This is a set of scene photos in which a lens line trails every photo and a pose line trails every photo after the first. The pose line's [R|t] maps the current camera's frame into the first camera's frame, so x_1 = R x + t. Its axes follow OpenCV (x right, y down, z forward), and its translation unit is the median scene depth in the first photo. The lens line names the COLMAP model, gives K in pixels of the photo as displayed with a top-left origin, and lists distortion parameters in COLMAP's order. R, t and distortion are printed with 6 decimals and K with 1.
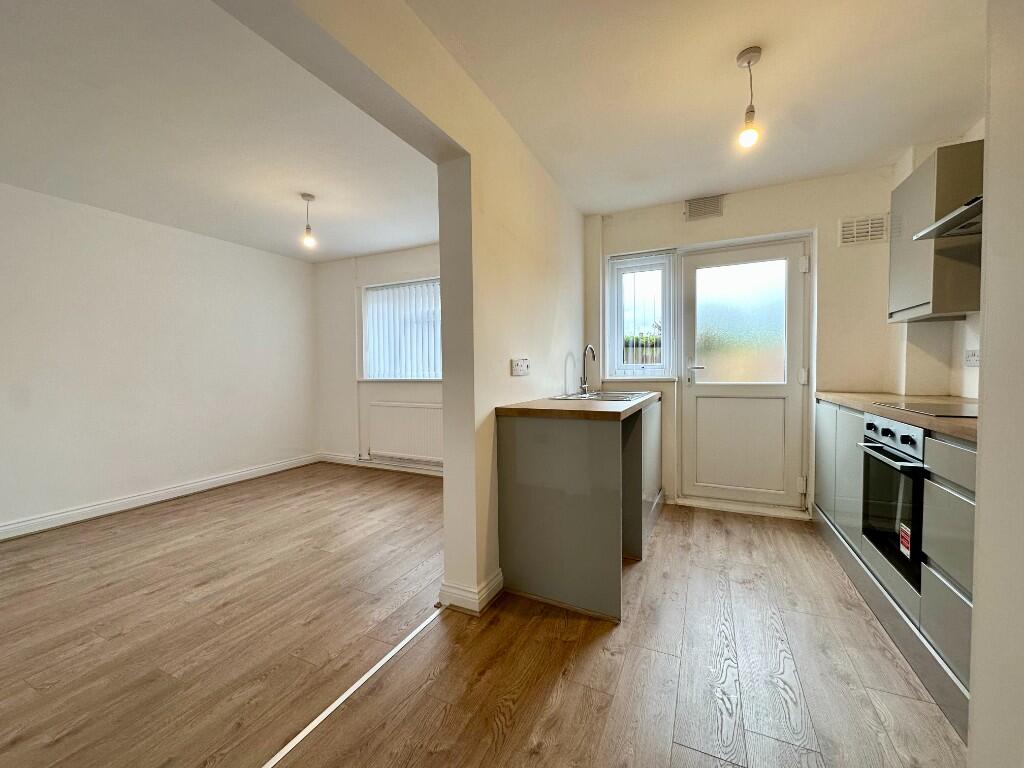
lens RADIAL K [[408.3, 0, 512.0], [0, 408.3, 384.0], [0, 0, 1]] dist [-0.001259, 0.000306]
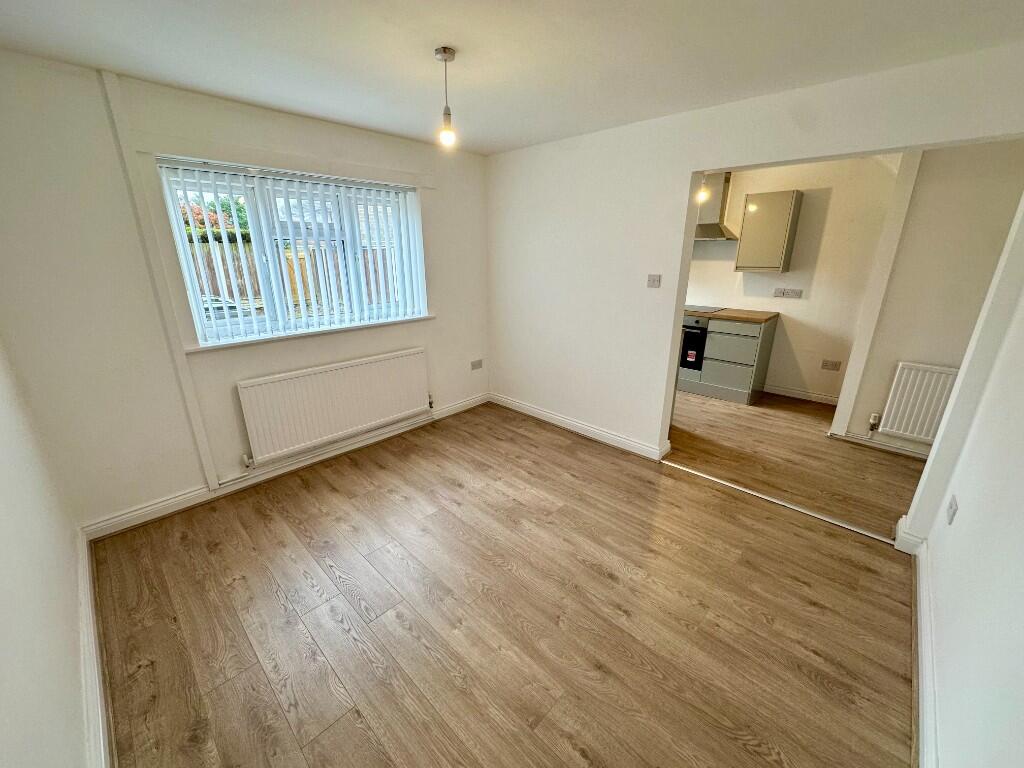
lens RADIAL K [[407.9, 0, 512.0], [0, 407.9, 384.0], [0, 0, 1]] dist [-0.000671, 0.000011]
pose [[0.311318, -0.283777, 0.906946, -1.266518], [0.030980, 0.956897, 0.288772, -0.183014], [-0.949801, -0.061802, 0.306690, 0.769821]]
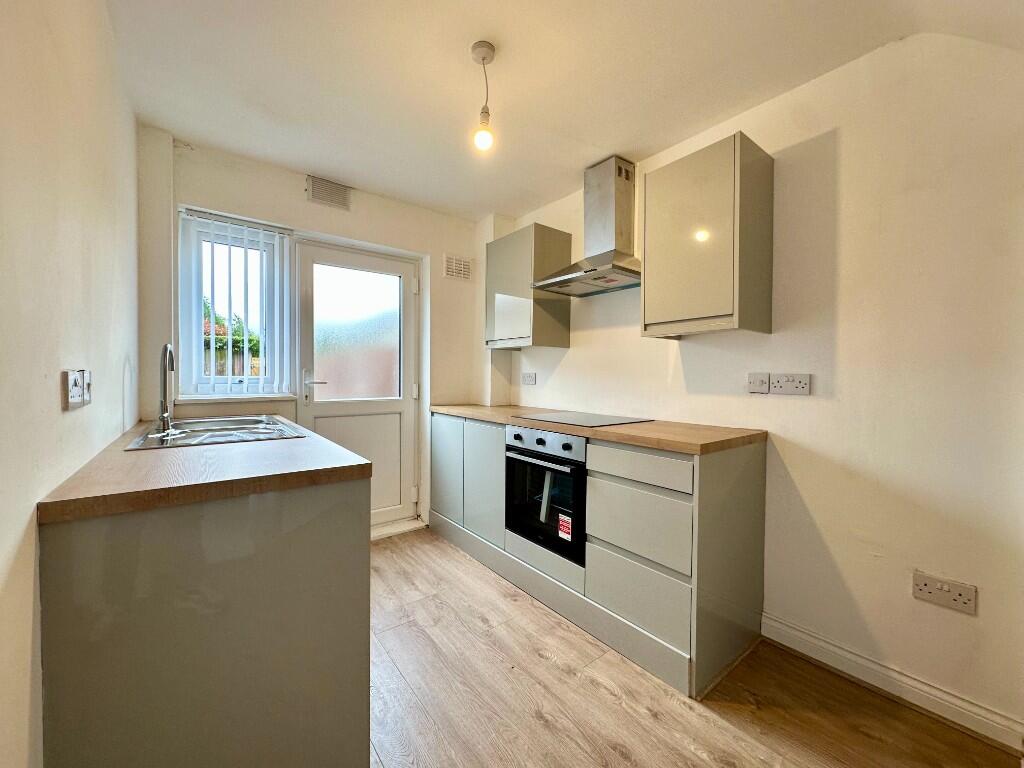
lens RADIAL K [[408.6, 0, 512.0], [0, 408.6, 384.0], [0, 0, 1]] dist [-0.001771, -0.000175]
pose [[0.450650, -0.002175, 0.892698, -0.130598], [0.017827, 0.999820, -0.006563, -0.029342], [-0.892522, 0.018872, 0.450608, 0.334733]]
